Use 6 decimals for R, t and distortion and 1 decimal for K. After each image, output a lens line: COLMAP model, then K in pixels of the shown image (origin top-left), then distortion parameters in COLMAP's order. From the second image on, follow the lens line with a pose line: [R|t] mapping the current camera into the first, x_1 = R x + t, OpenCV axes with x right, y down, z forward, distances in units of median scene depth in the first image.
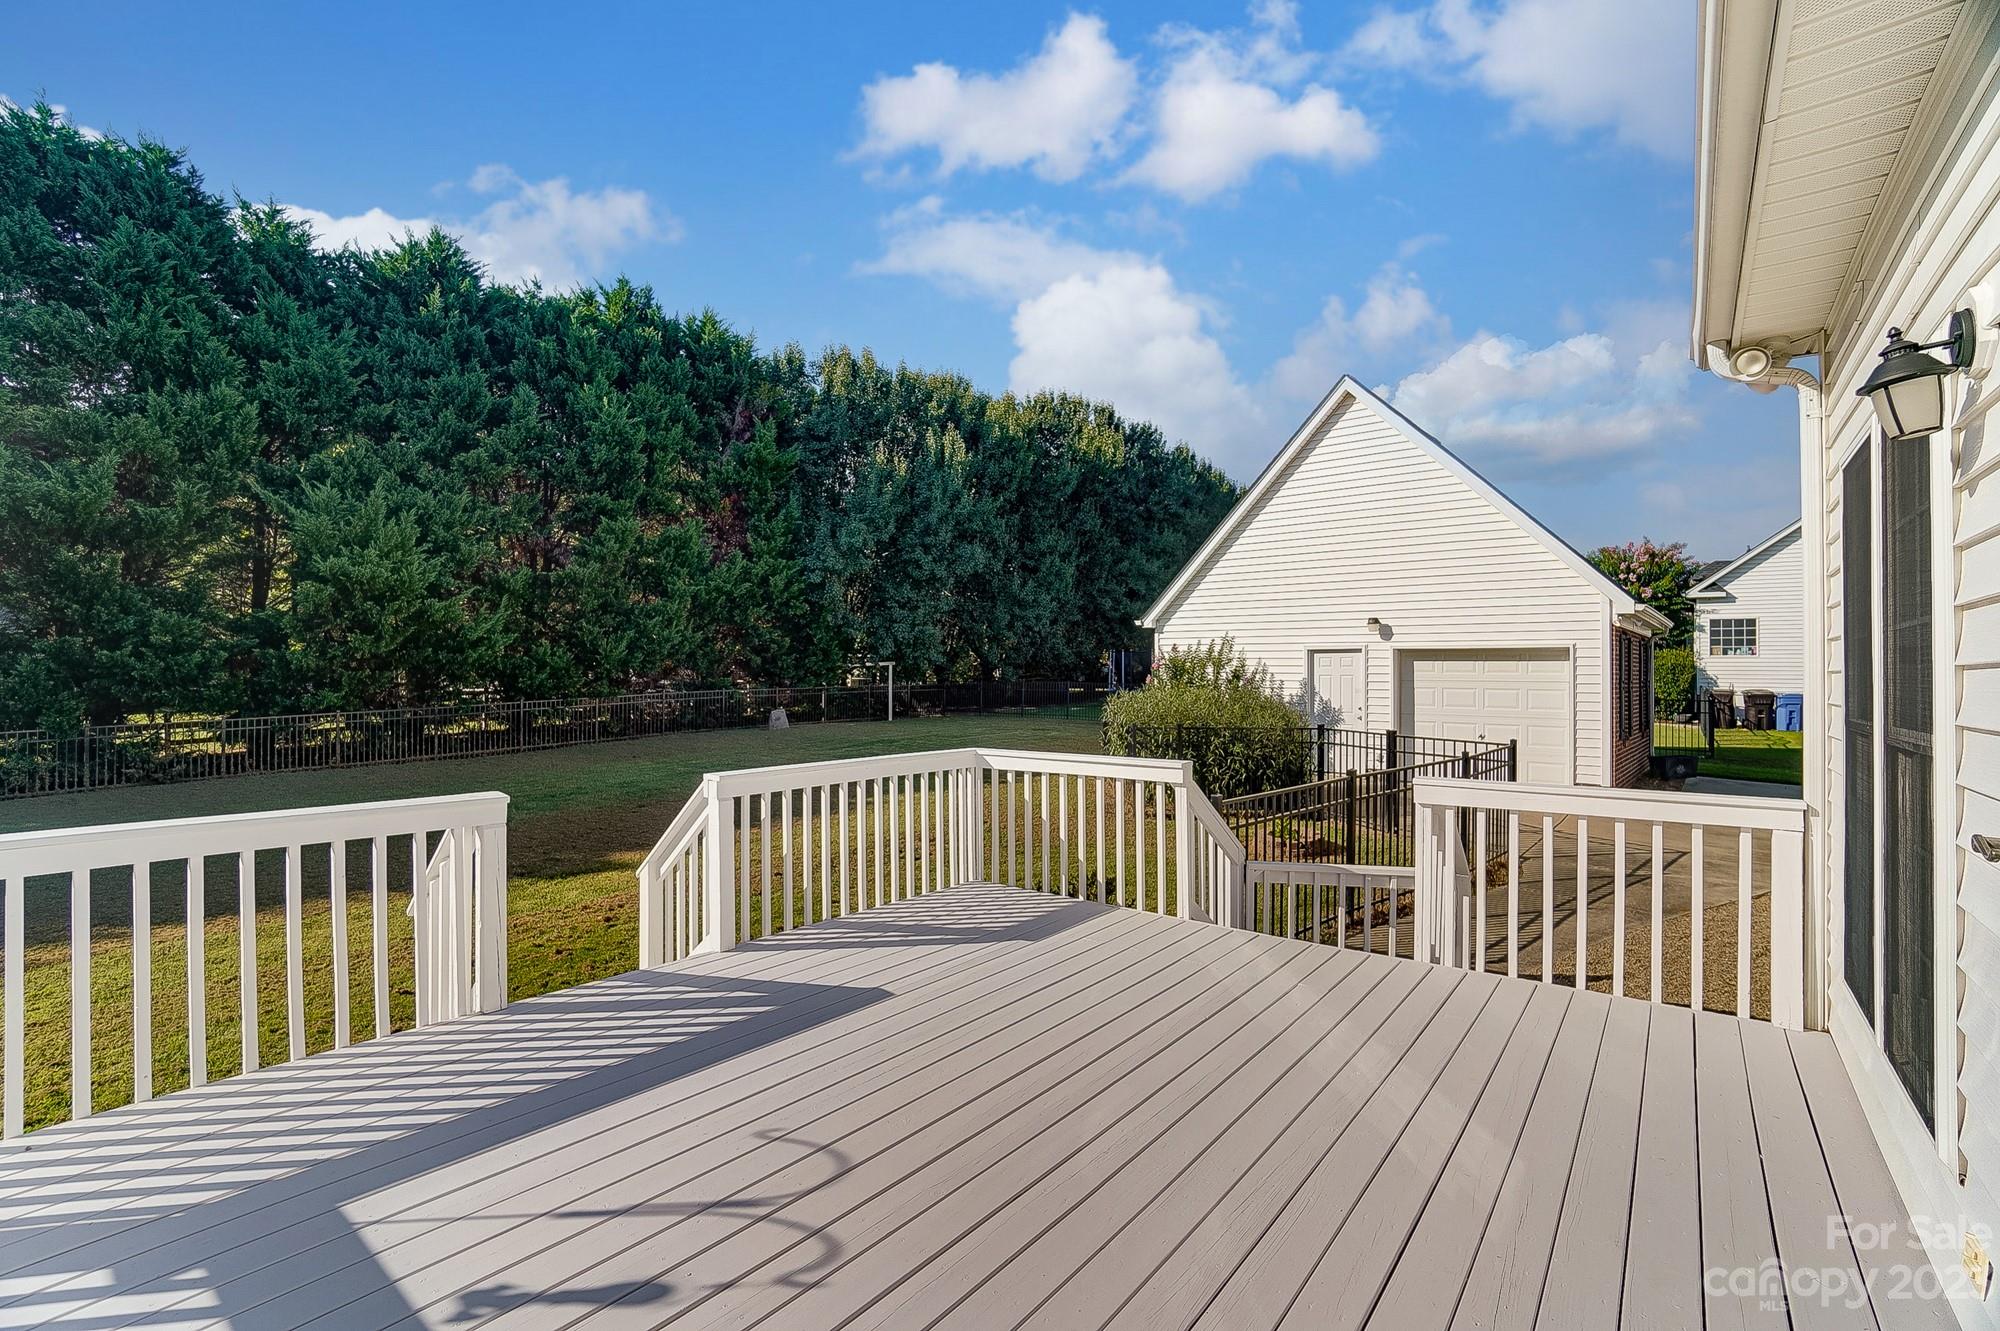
lens RADIAL K [[903.3, 0, 1000.0], [0, 903.3, 665.5], [0, 0, 1]] dist [-0.029818, 0.017967]
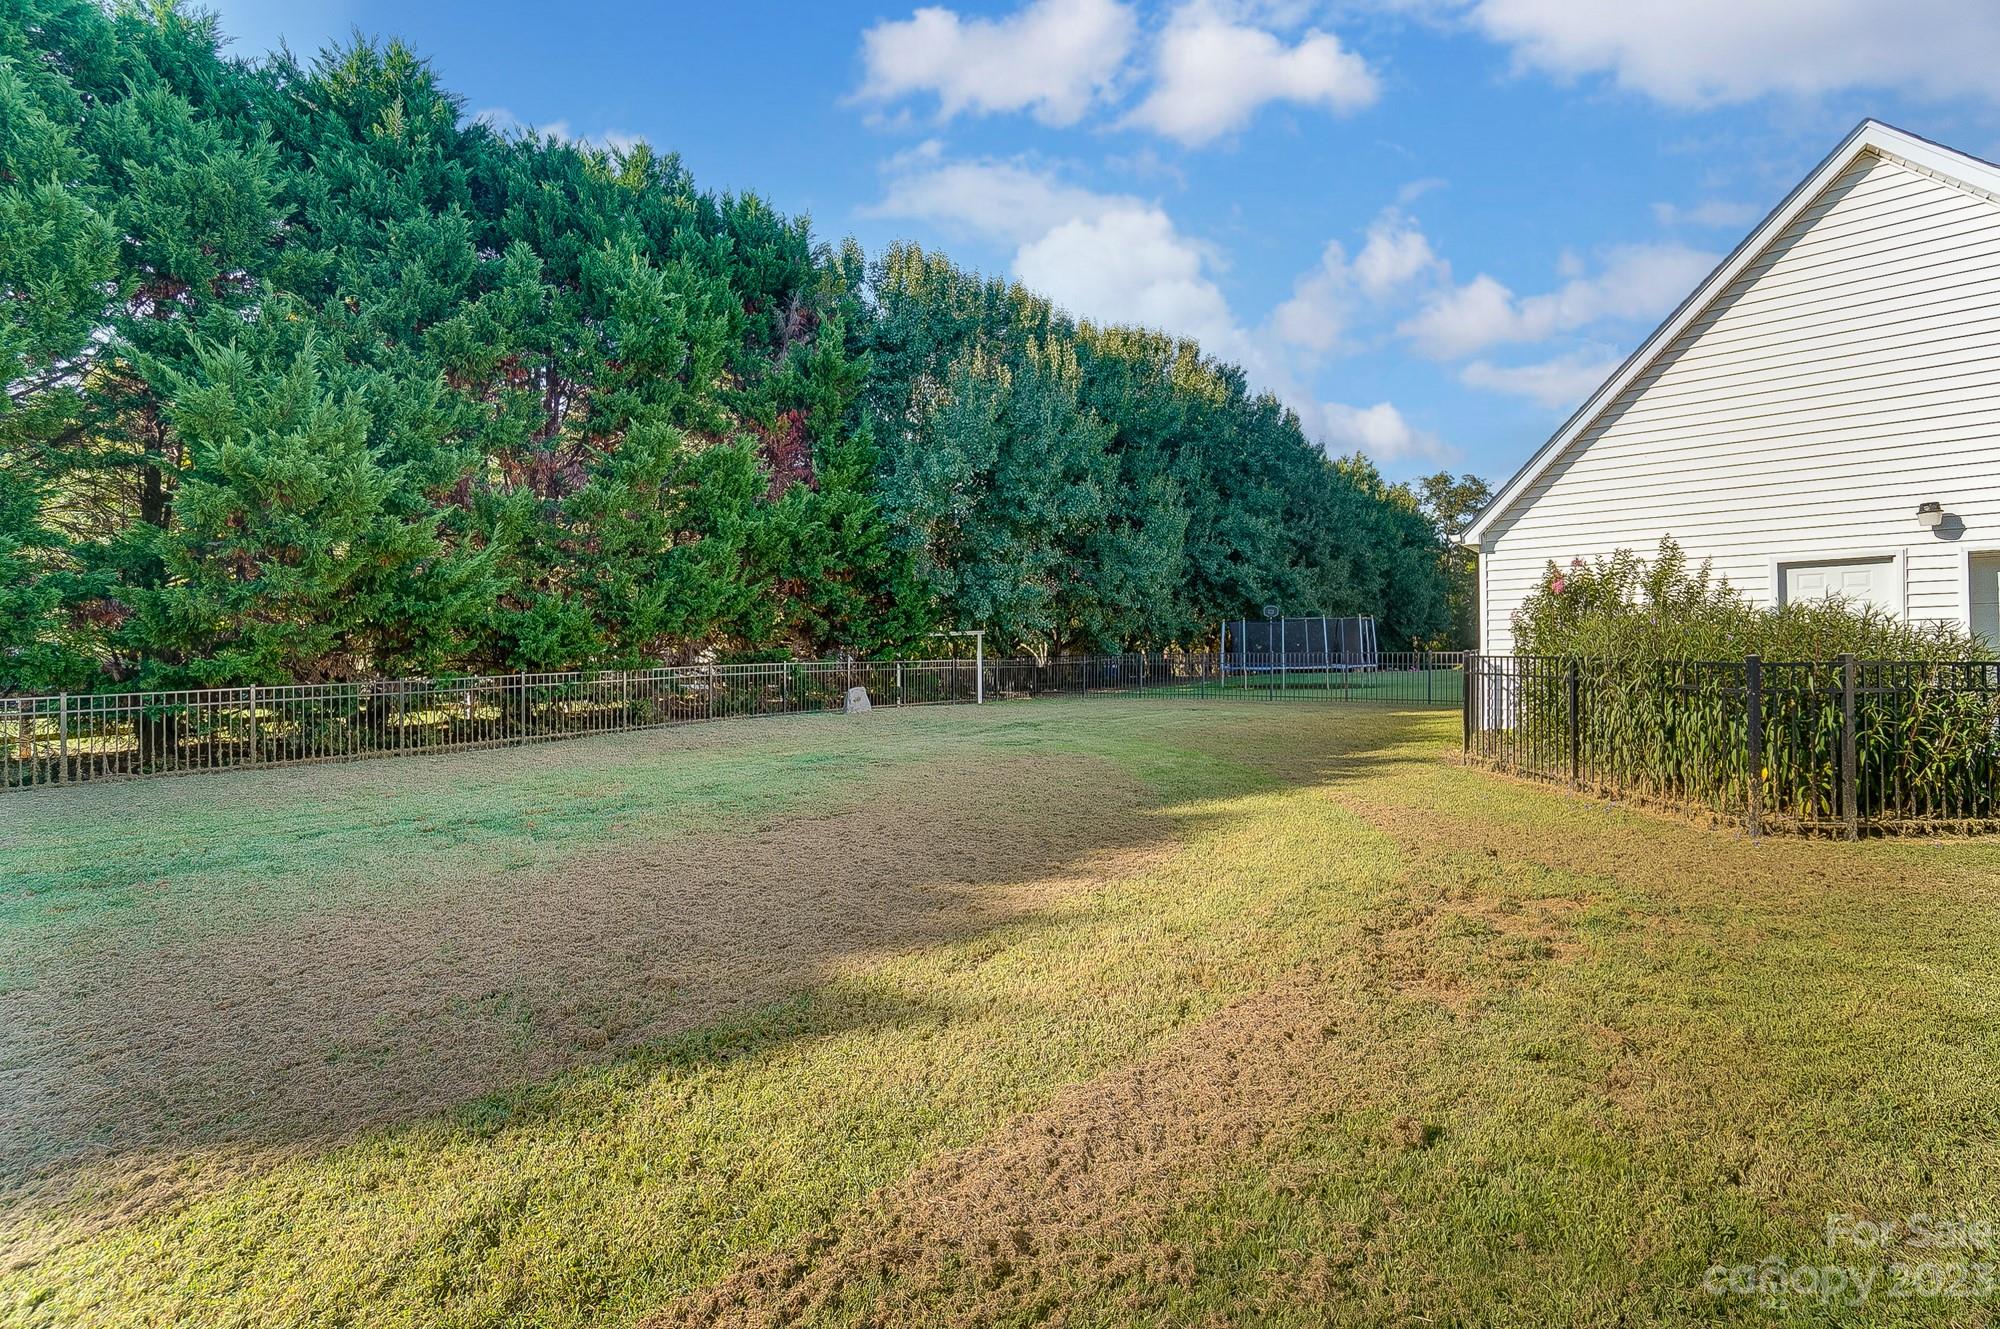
lens RADIAL K [[903.3, 0, 1000.0], [0, 903.3, 664.5], [0, 0, 1]] dist [-0.029818, 0.017967]
pose [[0.999836, -0.009814, 0.015240, -0.137102], [0.009794, 0.999951, 0.001431, 0.029627], [-0.015254, -0.001281, 0.999883, 0.233431]]
